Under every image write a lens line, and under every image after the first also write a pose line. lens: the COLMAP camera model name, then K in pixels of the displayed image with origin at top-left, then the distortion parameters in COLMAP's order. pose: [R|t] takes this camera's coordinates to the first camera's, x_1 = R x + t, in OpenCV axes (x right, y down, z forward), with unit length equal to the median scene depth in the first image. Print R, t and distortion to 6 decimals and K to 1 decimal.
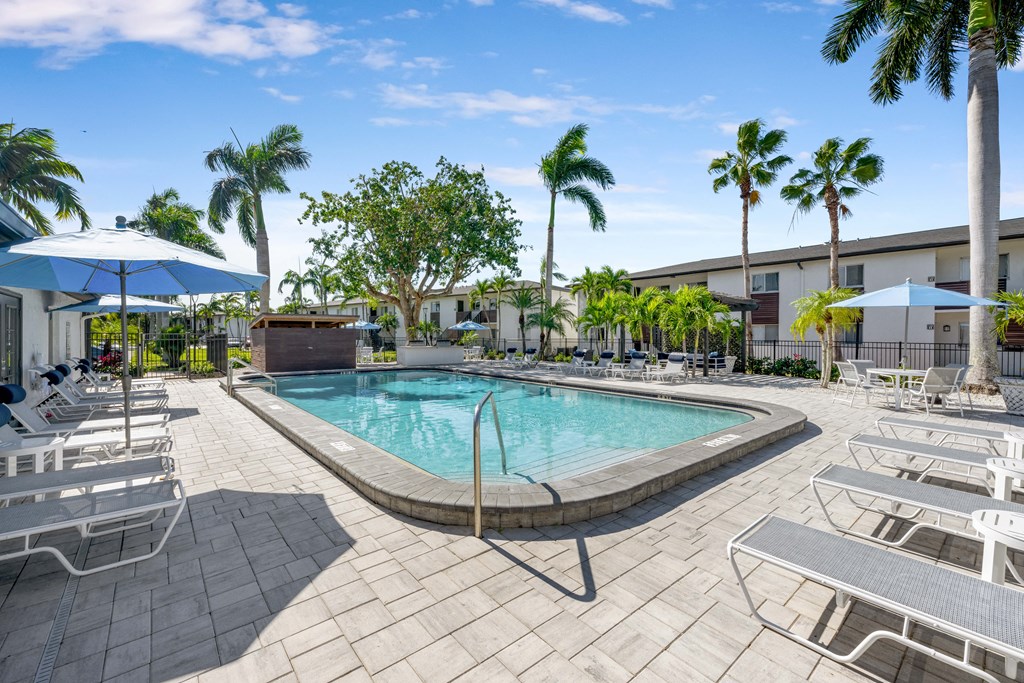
lens RADIAL K [[412.1, 0, 506.6], [0, 412.1, 331.6], [0, 0, 1]] dist [0.000457, 0.000076]
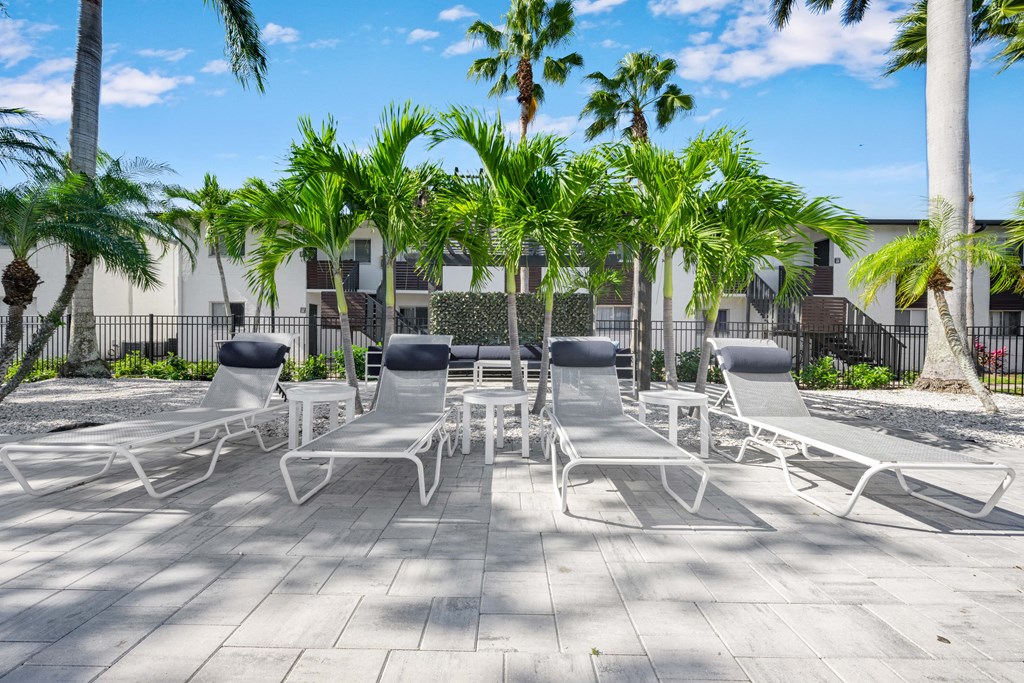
lens RADIAL K [[412.1, 0, 506.6], [0, 412.1, 331.6], [0, 0, 1]] dist [0.000457, 0.000076]
pose [[0.648970, 0.006650, 0.760785, 0.068904], [-0.019711, 0.999773, 0.008075, 0.026309], [-0.760559, -0.020236, 0.648953, 0.524117]]
